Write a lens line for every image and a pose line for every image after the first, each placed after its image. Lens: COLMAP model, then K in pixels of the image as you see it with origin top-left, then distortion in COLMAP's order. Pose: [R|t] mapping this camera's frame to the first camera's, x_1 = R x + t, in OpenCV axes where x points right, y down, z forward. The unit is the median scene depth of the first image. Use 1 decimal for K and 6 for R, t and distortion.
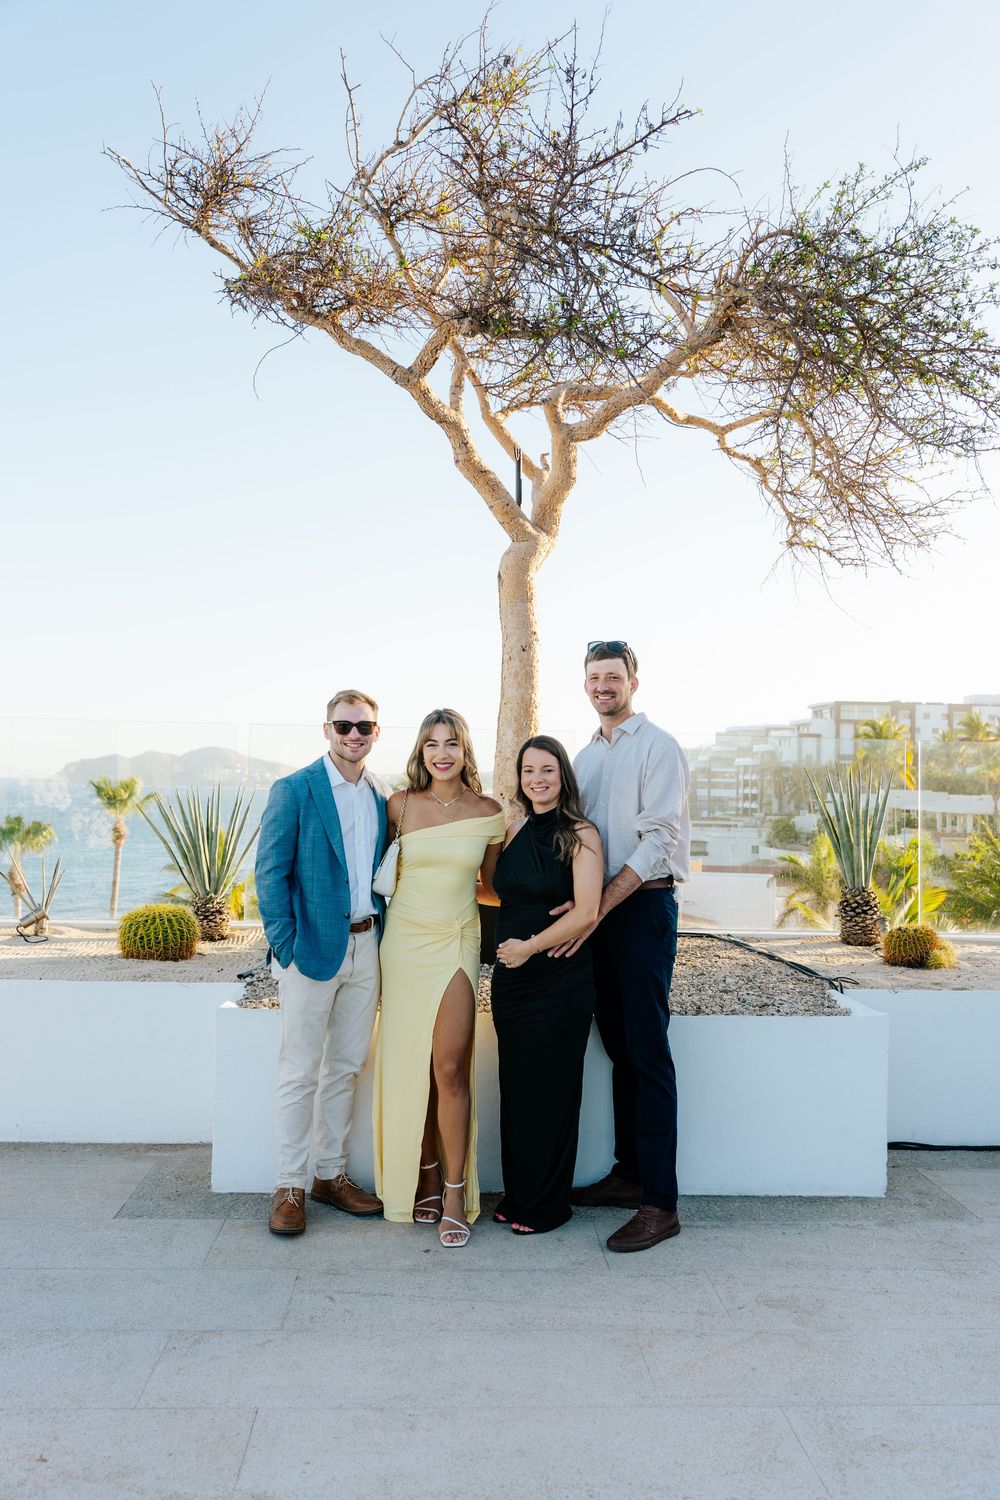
lens RADIAL K [[1188.1, 0, 500.0], [0, 1188.1, 750.0], [0, 0, 1]] dist [-0.000228, -0.003095]
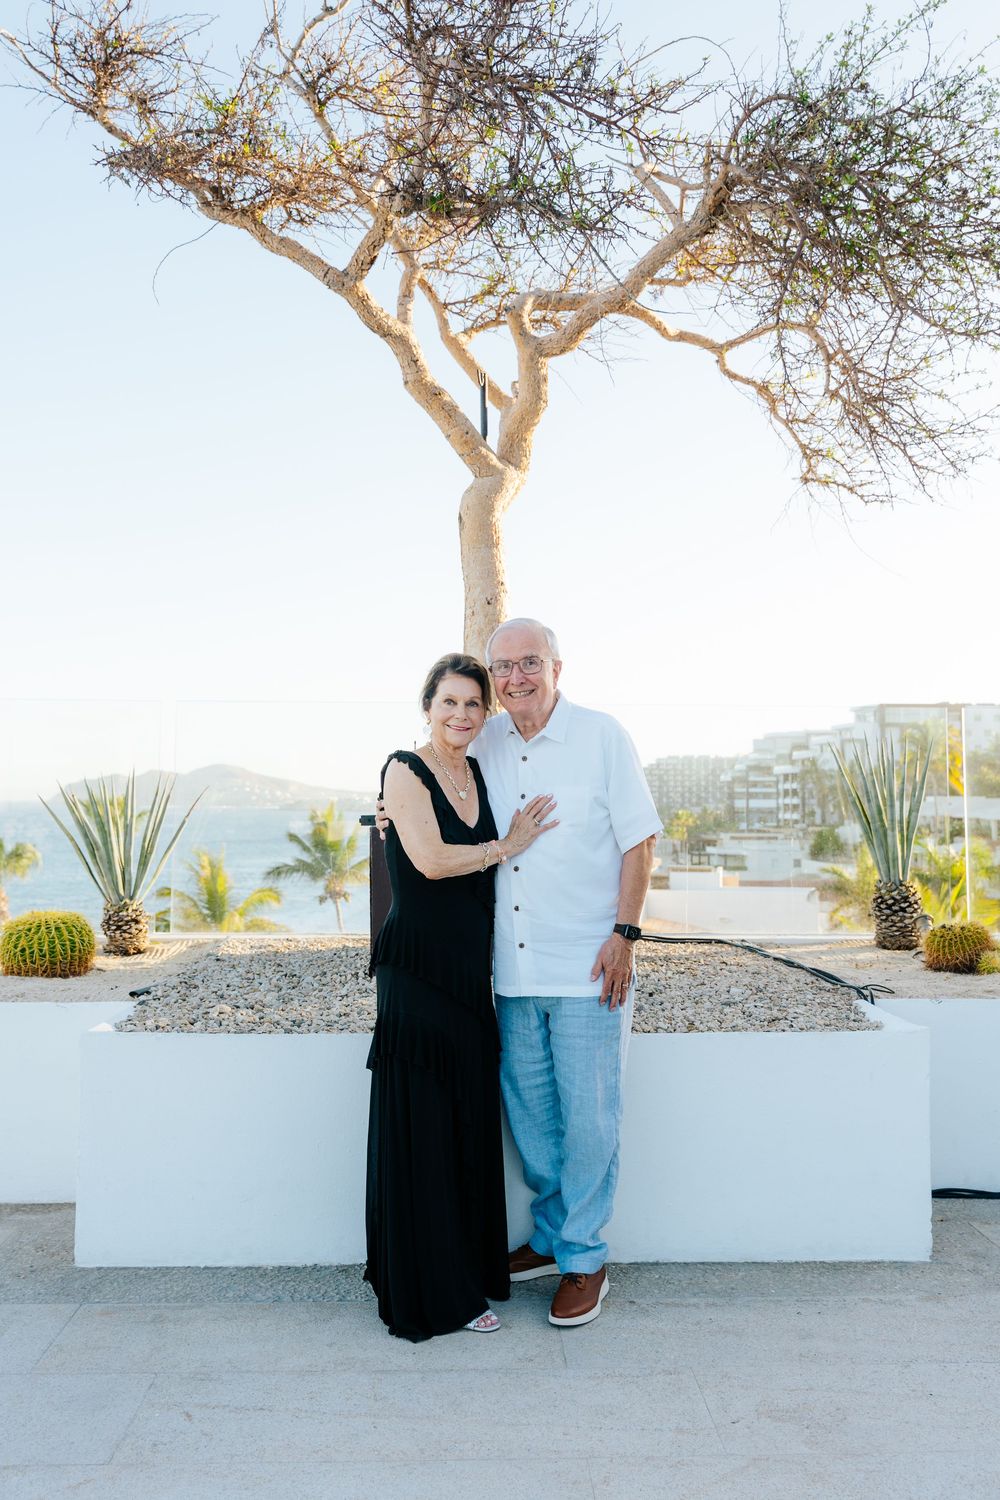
lens RADIAL K [[1265.8, 0, 510.2], [0, 1265.8, 715.8], [0, 0, 1]] dist [-0.000879, -0.007856]
pose [[0.999815, -0.017009, -0.009019, 0.046978], [0.016674, 0.999212, -0.036021, 0.032032], [0.009624, 0.035864, 0.999310, 0.115782]]
